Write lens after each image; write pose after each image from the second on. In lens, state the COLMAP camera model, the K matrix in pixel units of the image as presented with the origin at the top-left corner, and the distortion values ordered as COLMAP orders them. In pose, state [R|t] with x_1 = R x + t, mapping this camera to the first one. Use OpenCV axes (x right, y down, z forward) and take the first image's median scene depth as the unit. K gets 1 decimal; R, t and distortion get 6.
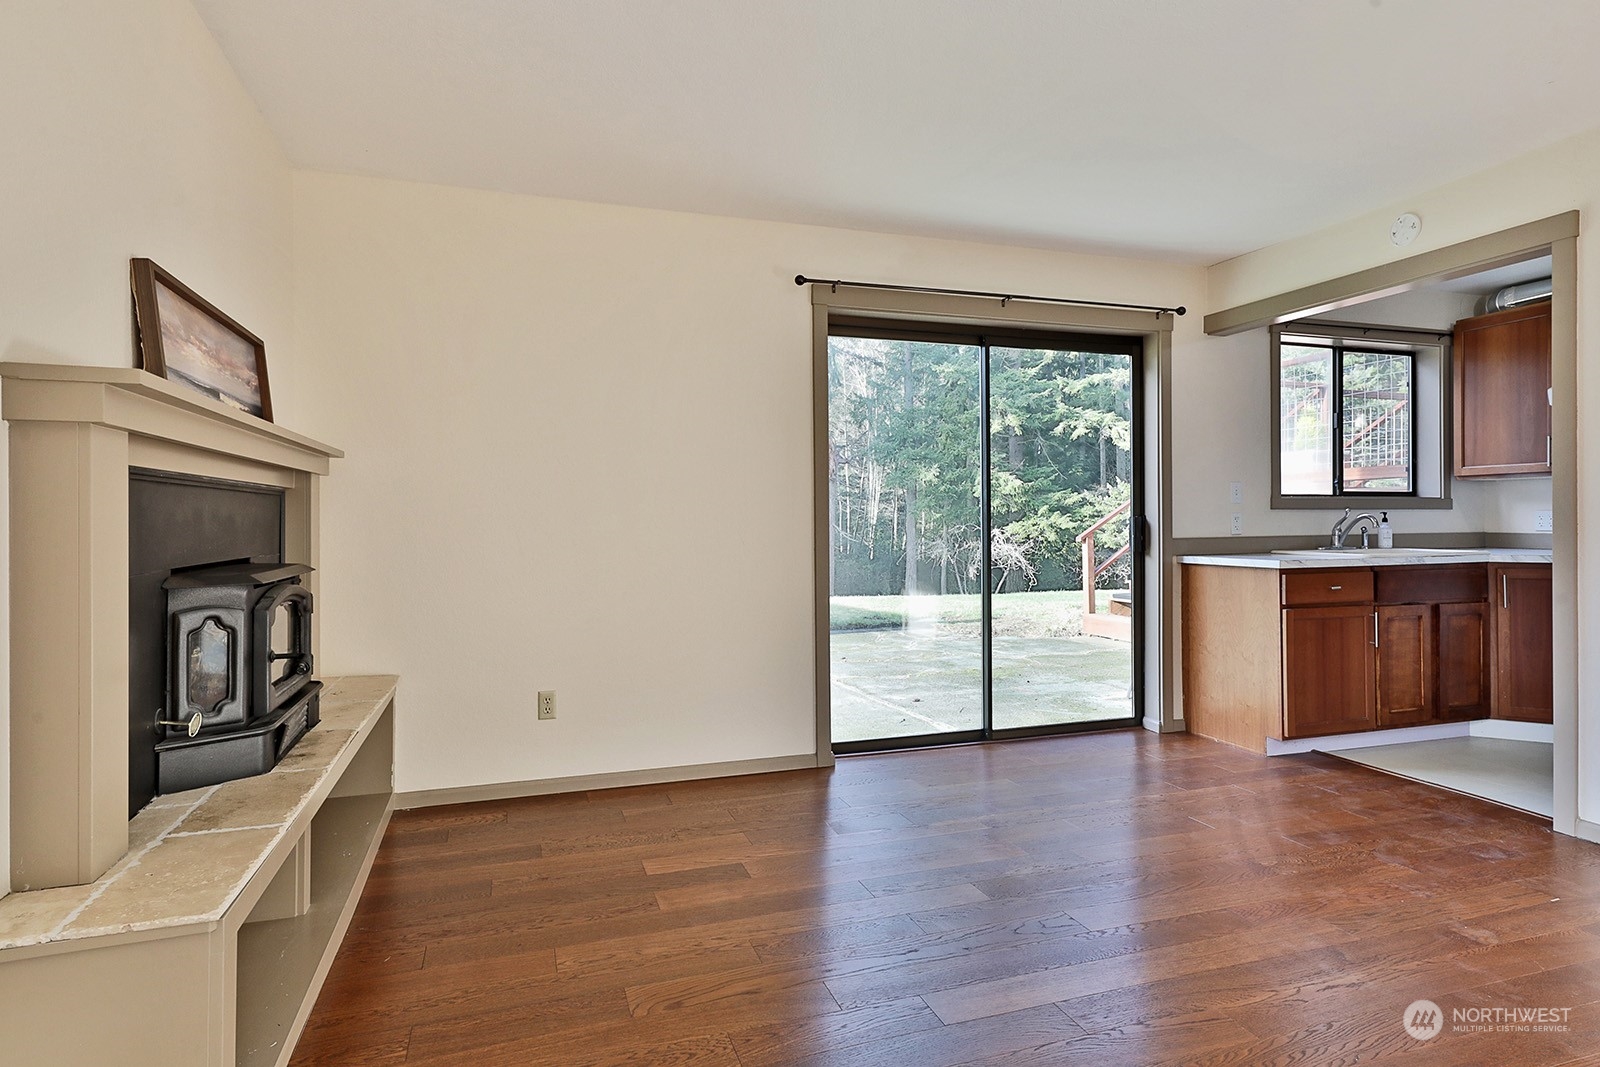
lens RADIAL K [[872.0, 0, 799.7], [0, 872.0, 508.7], [0, 0, 1]] dist [0.019931, 0.001386]
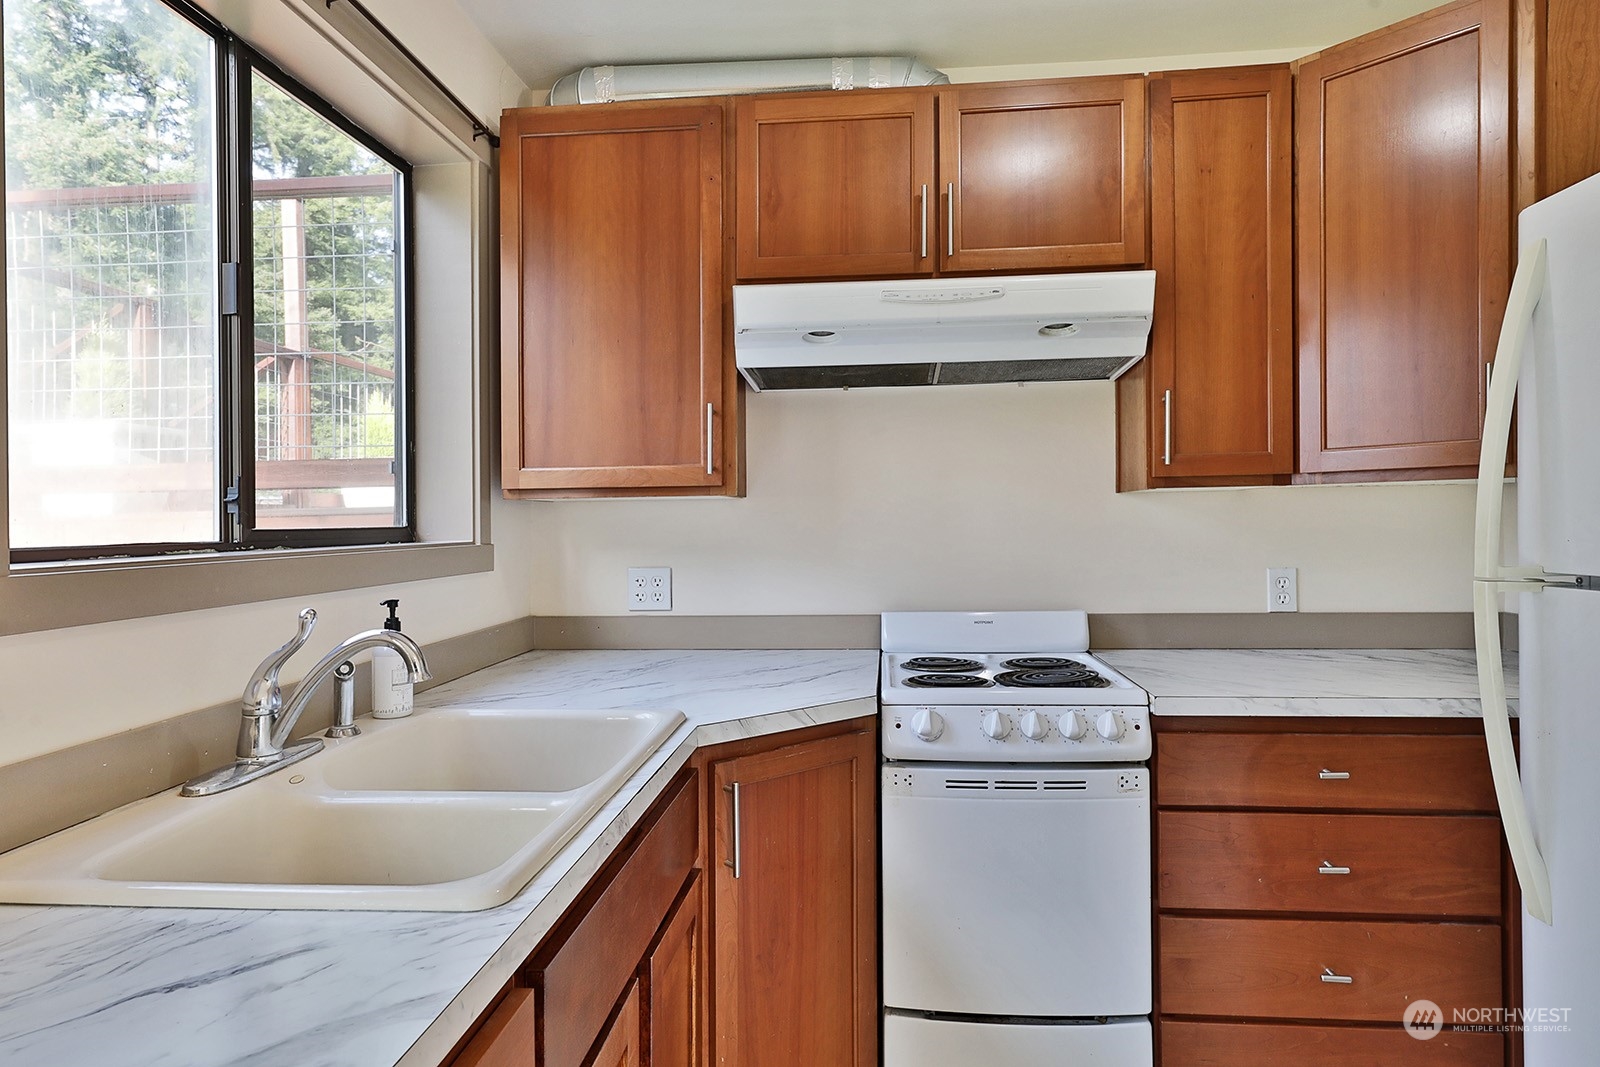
lens RADIAL K [[960.5, 0, 799.8], [0, 960.5, 525.3], [0, 0, 1]] dist [0.004772, 0.001134]
pose [[0.396531, -0.004221, 0.918011, 0.436469], [0.002699, 0.999990, 0.003432, -0.024305], [-0.918017, 0.001116, 0.396539, 0.779575]]
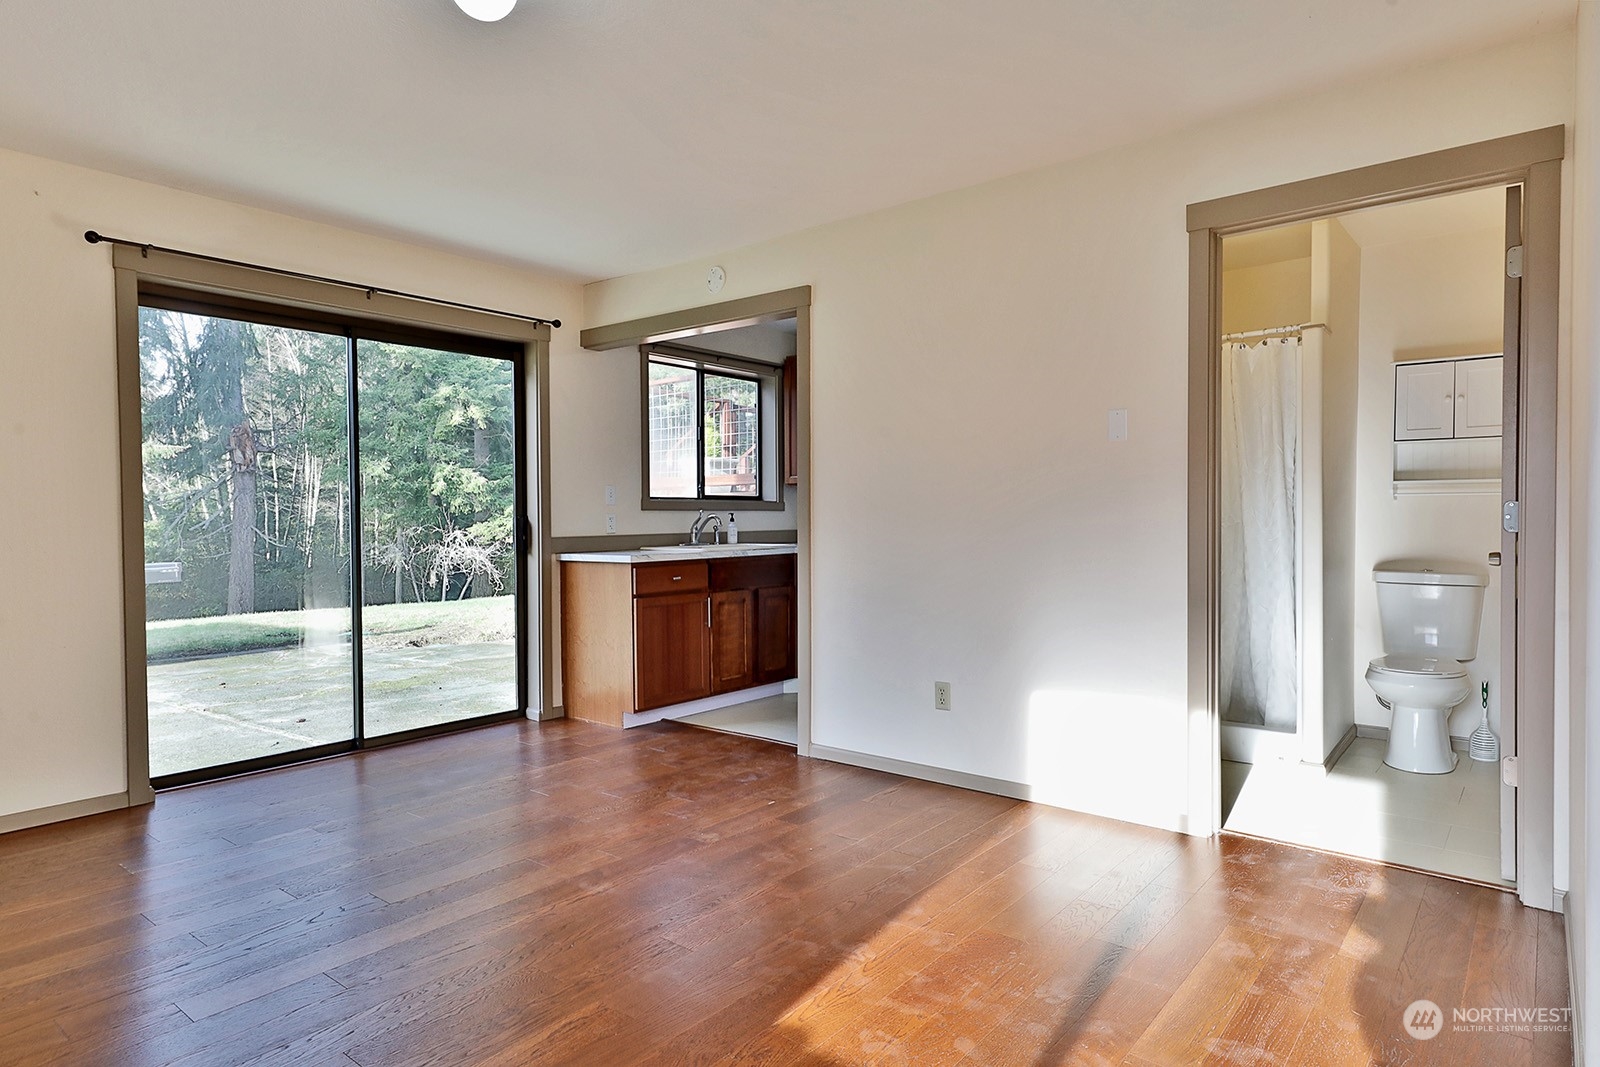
lens RADIAL K [[926.7, 0, 792.0], [0, 926.7, 532.5], [0, 0, 1]] dist [0.006756, 0.006175]
pose [[0.847423, -0.008434, 0.530851, 0.075180], [-0.005221, 0.999693, 0.024218, -0.001089], [-0.530893, -0.023294, 0.847119, -0.106537]]
